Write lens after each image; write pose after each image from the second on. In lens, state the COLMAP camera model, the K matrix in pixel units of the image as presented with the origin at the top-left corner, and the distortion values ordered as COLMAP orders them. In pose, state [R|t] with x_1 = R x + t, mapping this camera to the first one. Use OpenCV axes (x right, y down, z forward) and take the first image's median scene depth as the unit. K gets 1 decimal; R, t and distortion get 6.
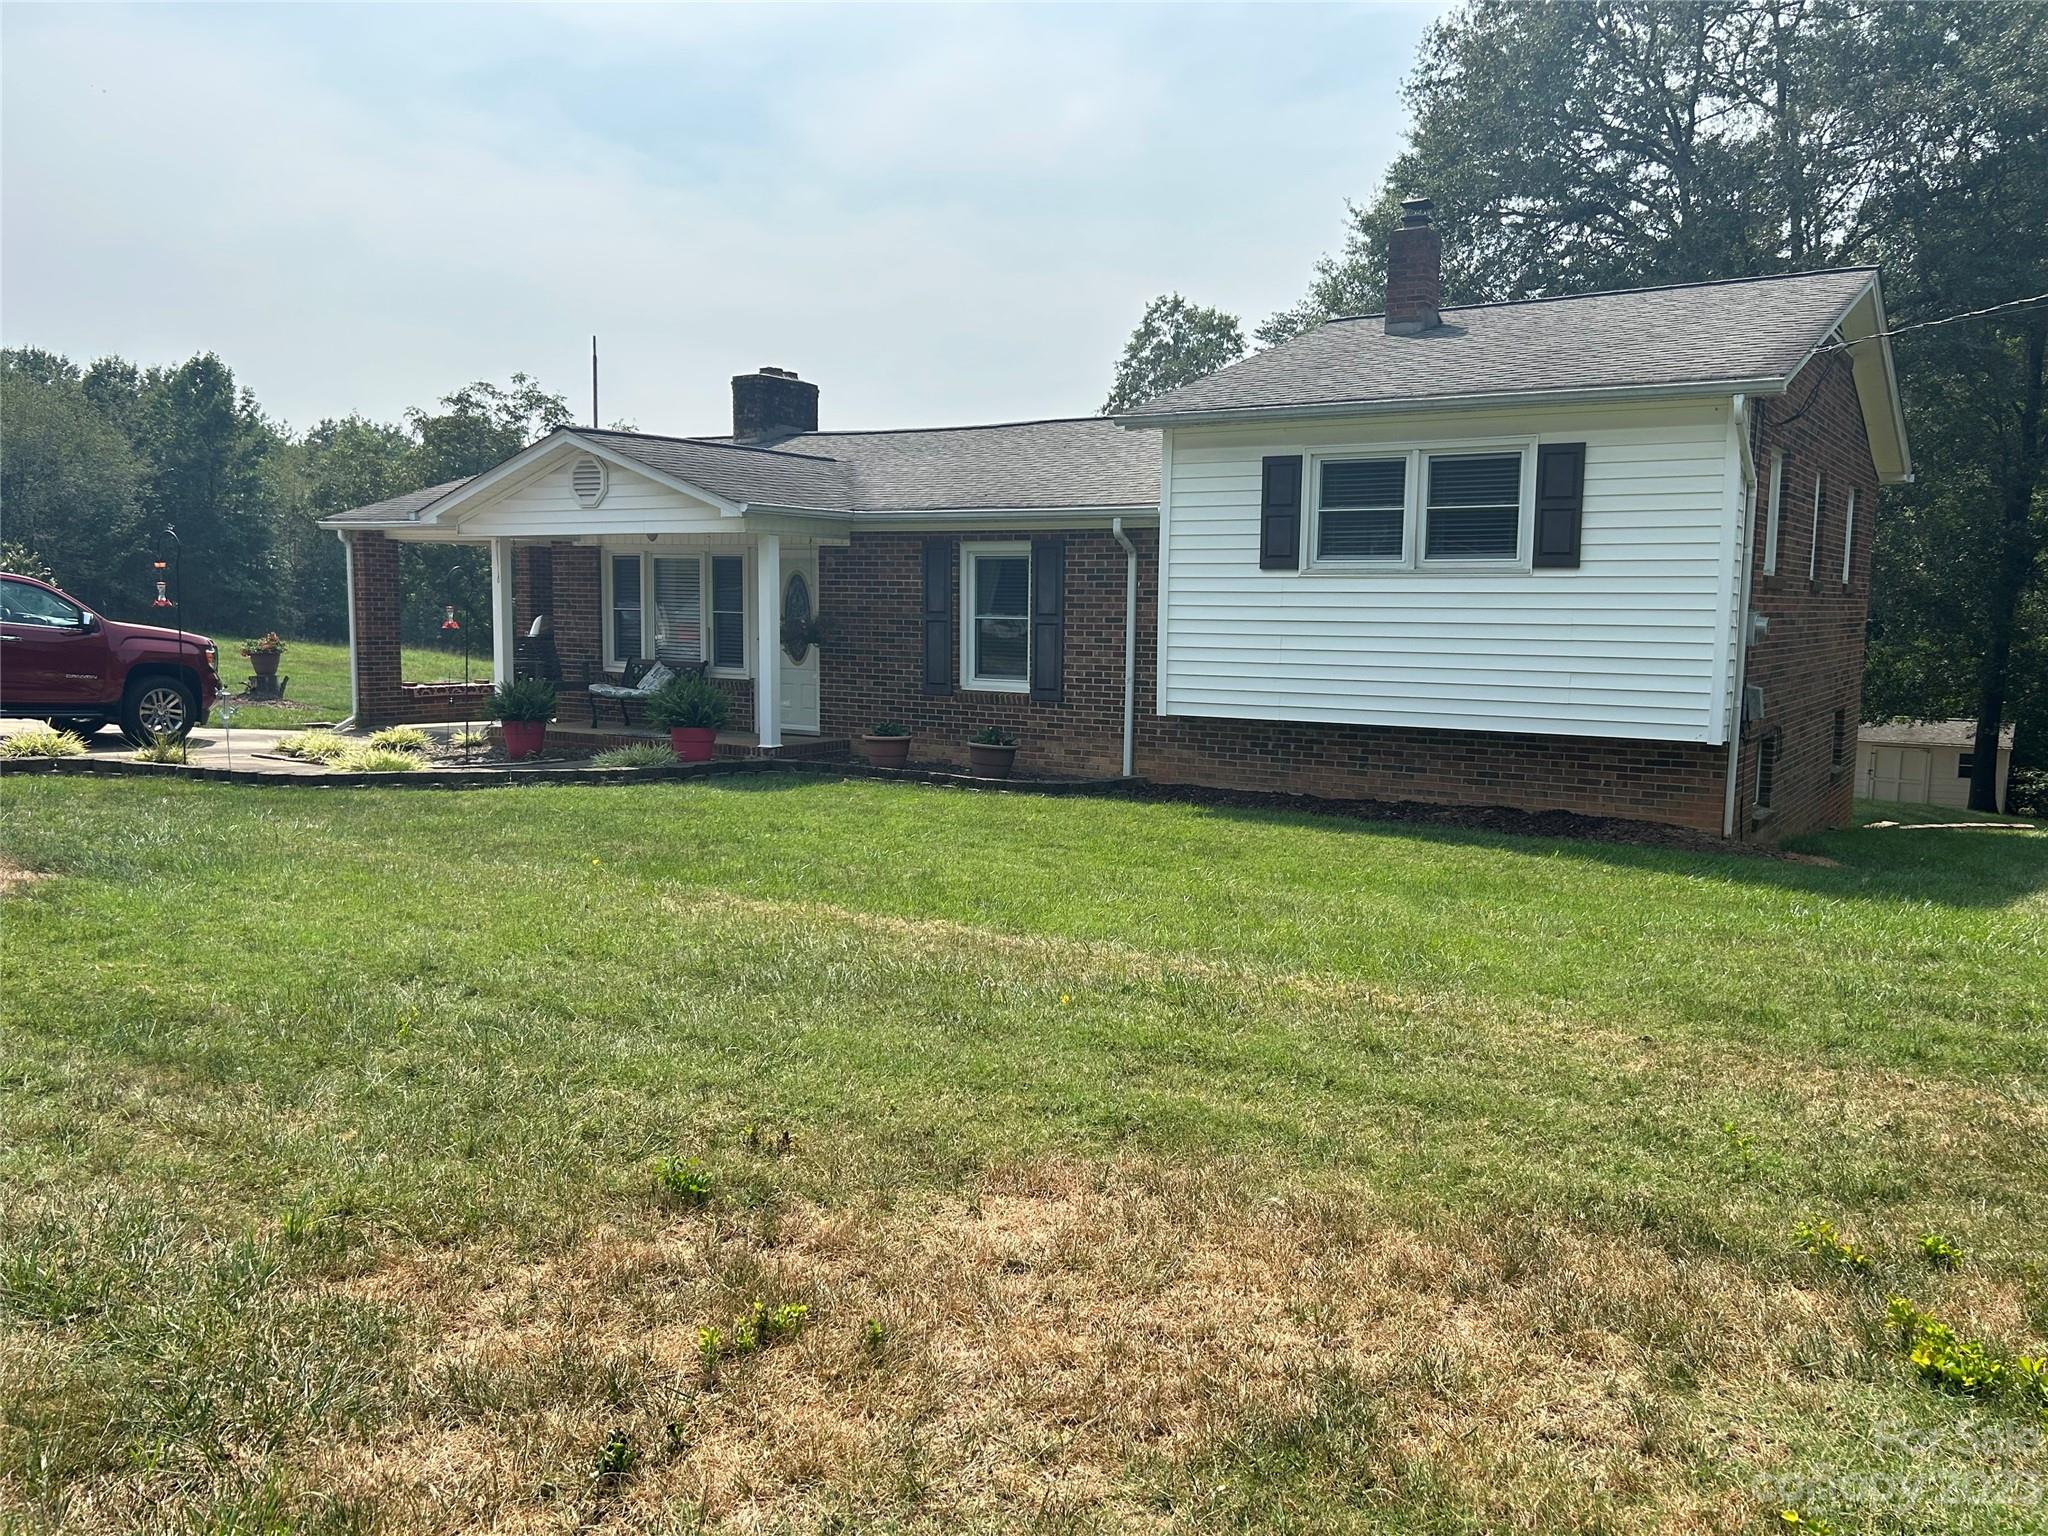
lens RADIAL K [[1612.4, 0, 1023.8], [0, 1612.4, 770.0], [0, 0, 1]] dist [0.069034, -0.002125]
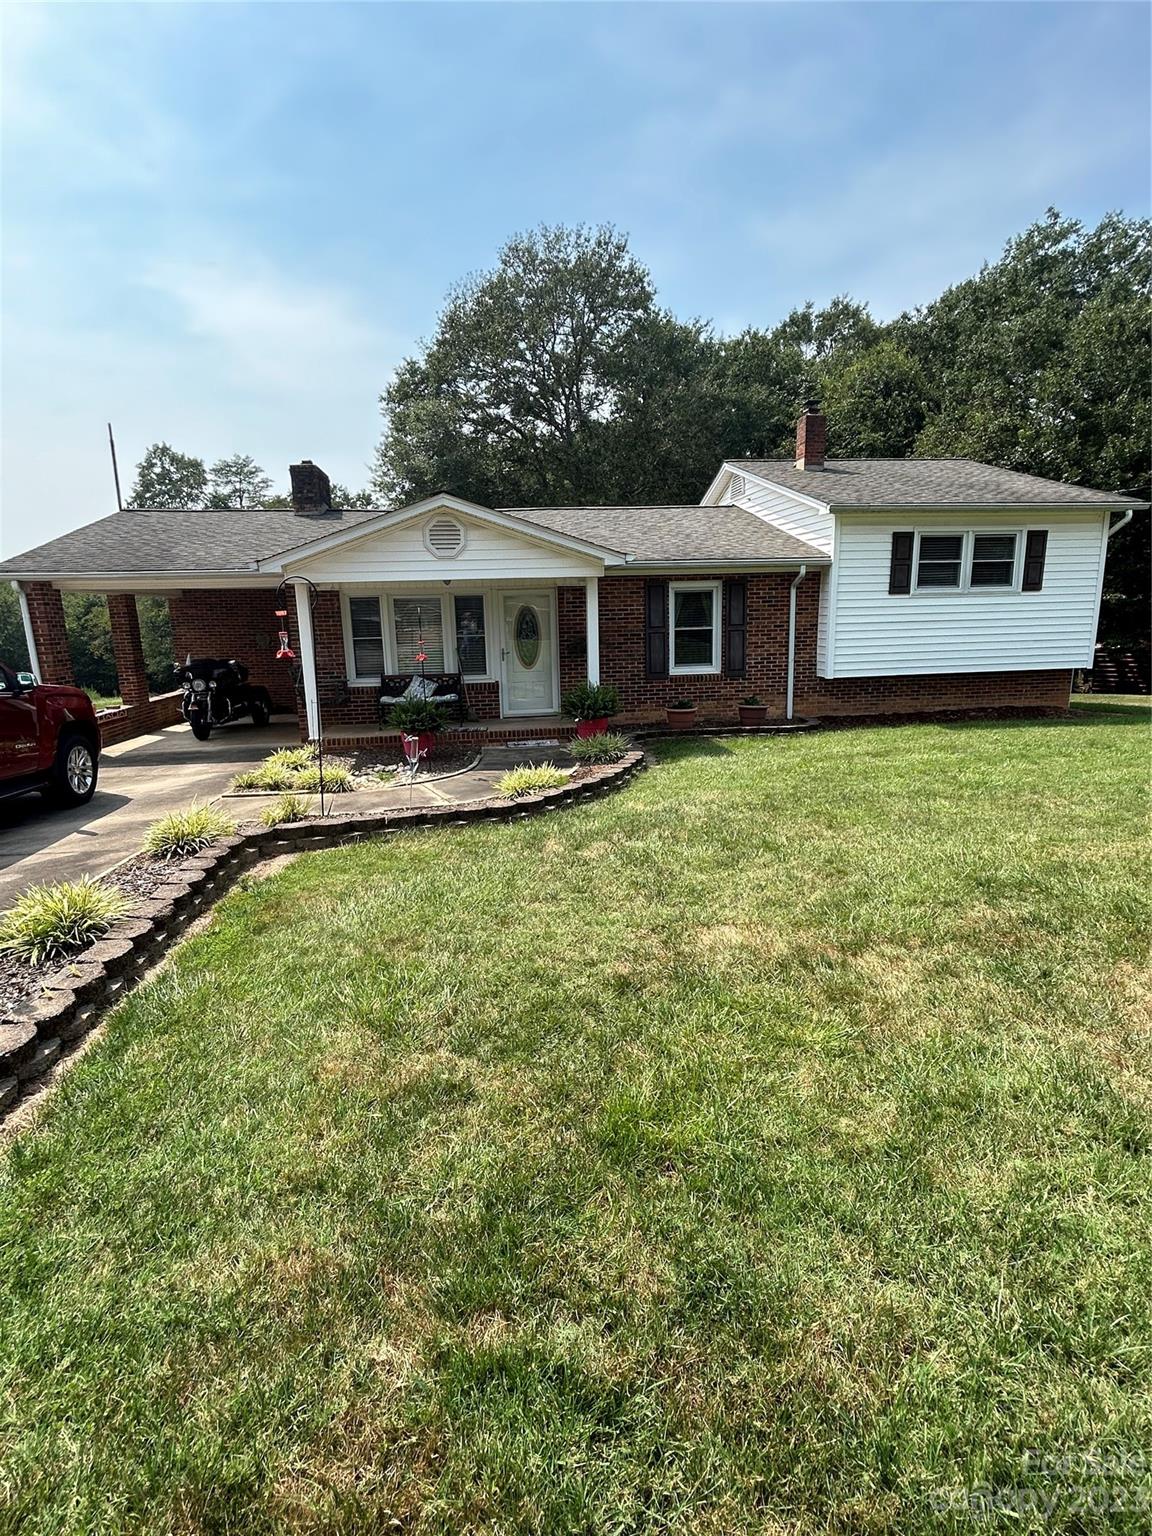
lens RADIAL K [[754.7, 0, 575.9], [0, 754.7, 771.3], [0, 0, 1]] dist [-0.001926, -0.000249]
pose [[0.767995, -0.162608, 0.619470, -0.704863], [0.102332, 0.985961, 0.131943, -0.075879], [-0.632228, -0.037940, 0.773853, 0.558372]]
